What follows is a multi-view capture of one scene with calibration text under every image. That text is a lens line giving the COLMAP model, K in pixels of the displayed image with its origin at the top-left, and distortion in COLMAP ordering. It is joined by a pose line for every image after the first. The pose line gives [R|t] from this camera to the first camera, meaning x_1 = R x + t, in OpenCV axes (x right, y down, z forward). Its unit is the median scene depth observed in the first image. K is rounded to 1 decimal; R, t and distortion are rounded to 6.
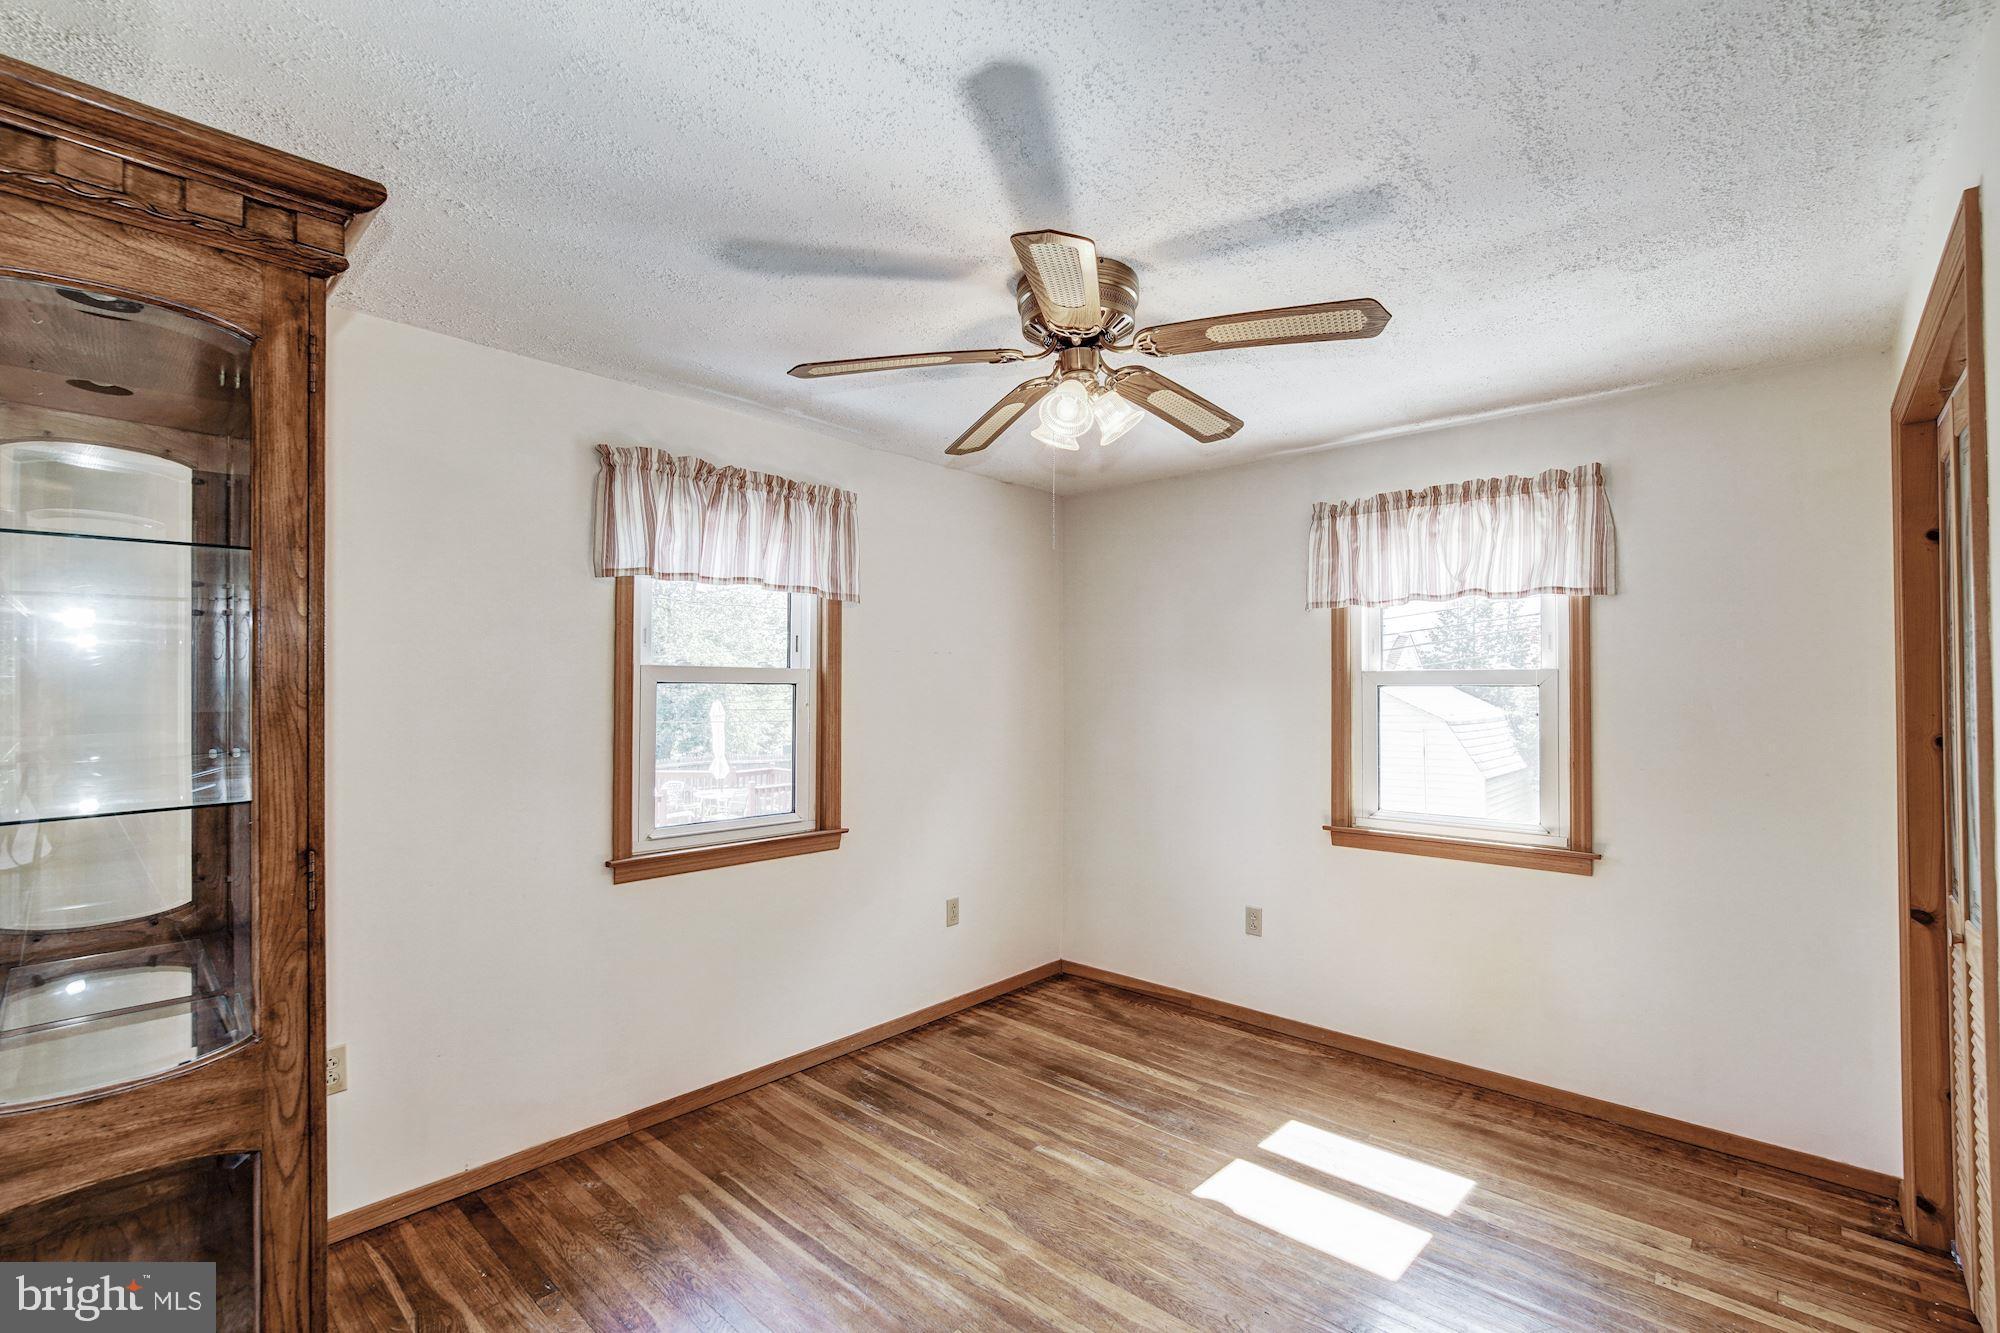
lens RADIAL K [[885.4, 0, 997.3], [0, 885.4, 672.4], [0, 0, 1]] dist [-0.011773, 0.002207]
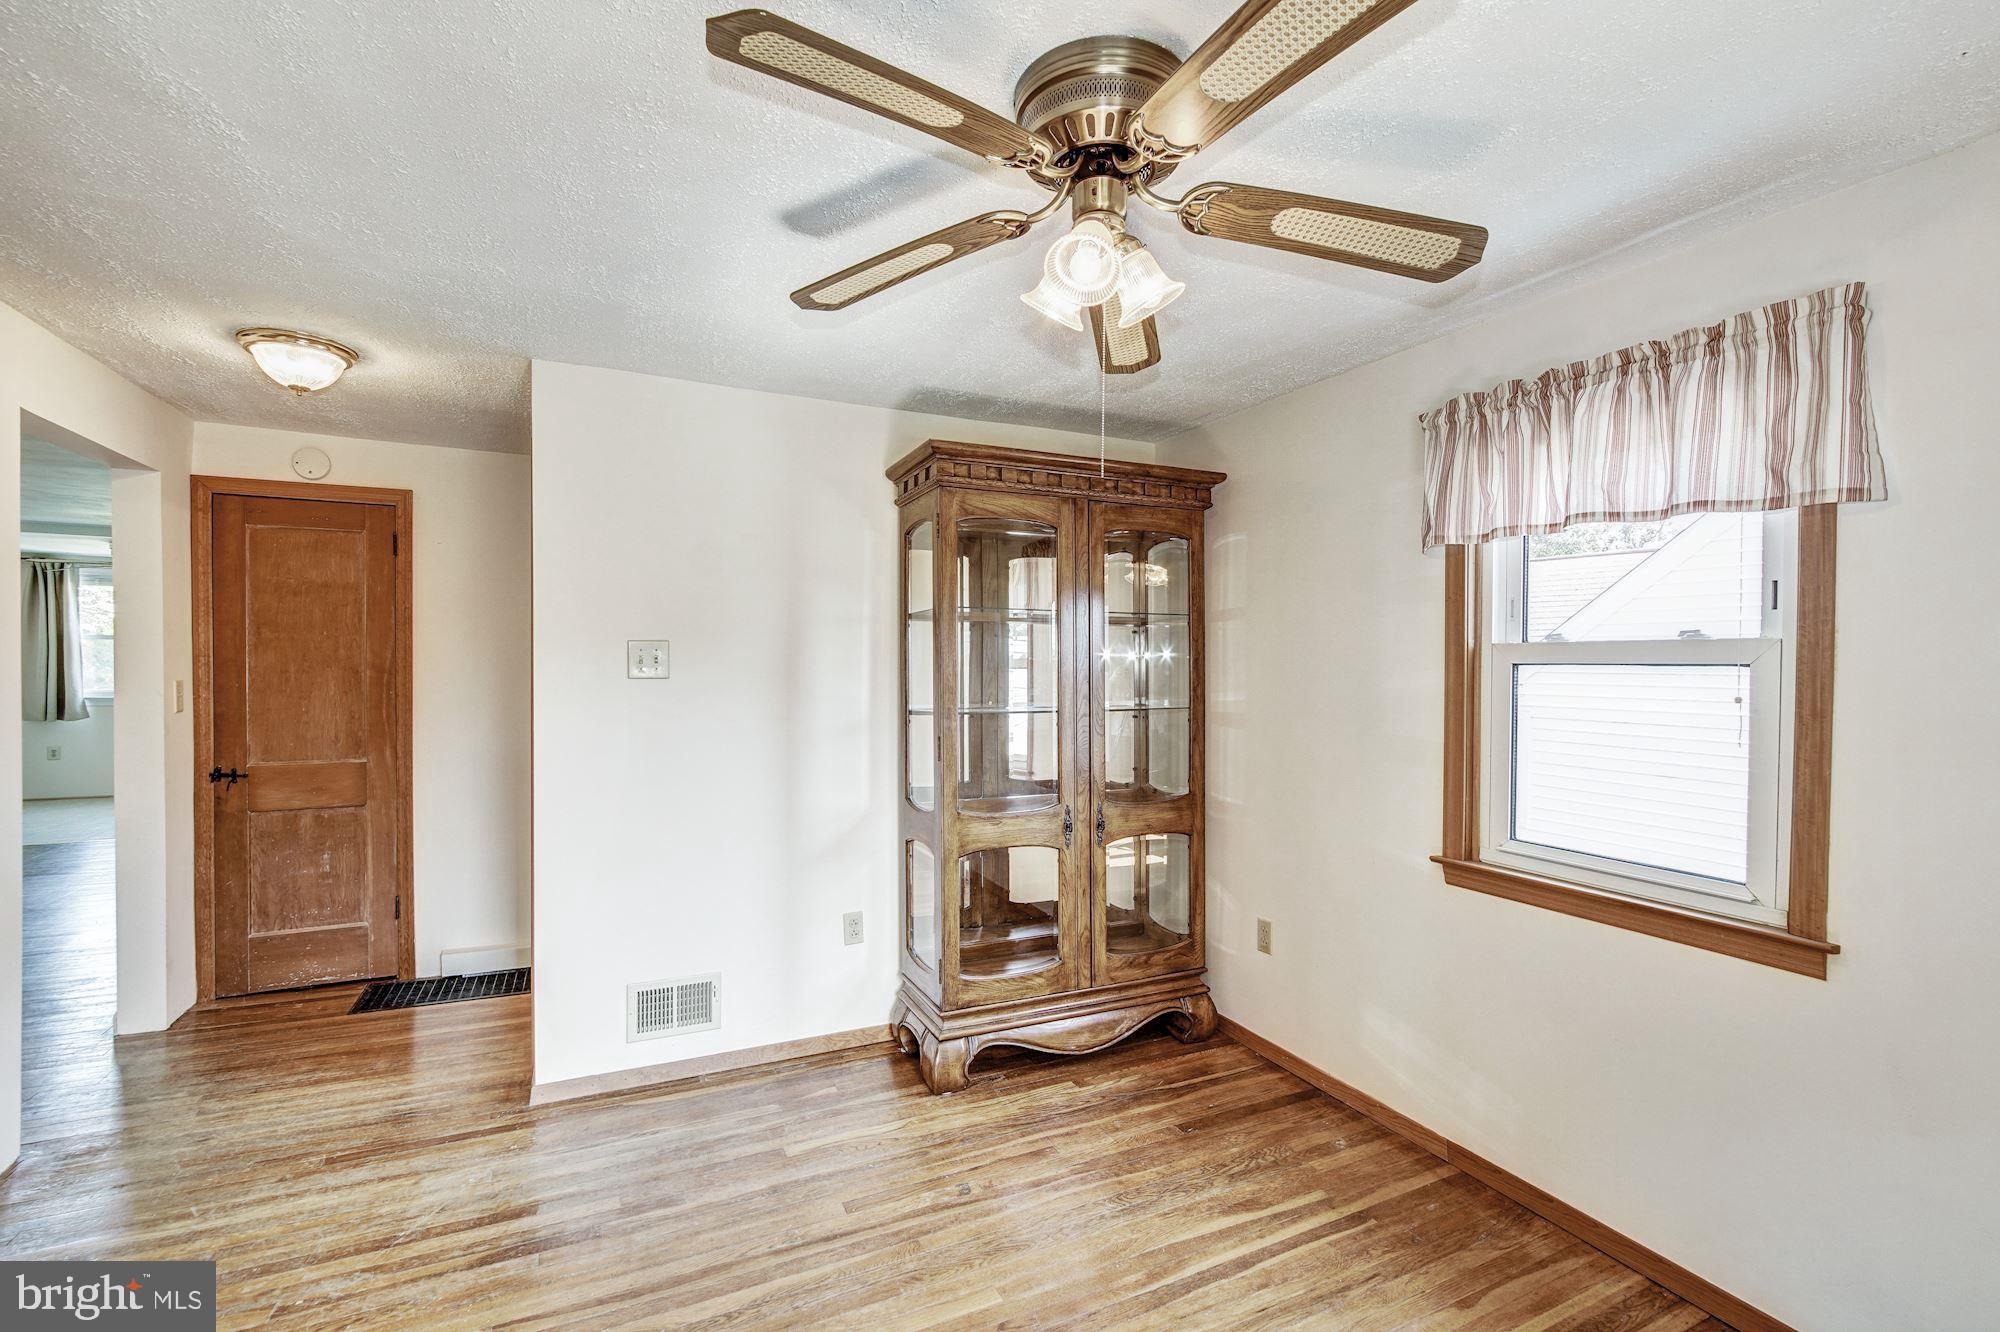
lens RADIAL K [[885.4, 0, 991.4], [0, 885.4, 678.0], [0, 0, 1]] dist [-0.011773, 0.002207]
pose [[-0.376626, 0.004574, -0.926354, 0.580278], [0.008213, 0.999965, 0.001598, 0.019005], [0.926329, -0.007006, -0.376650, 0.882257]]
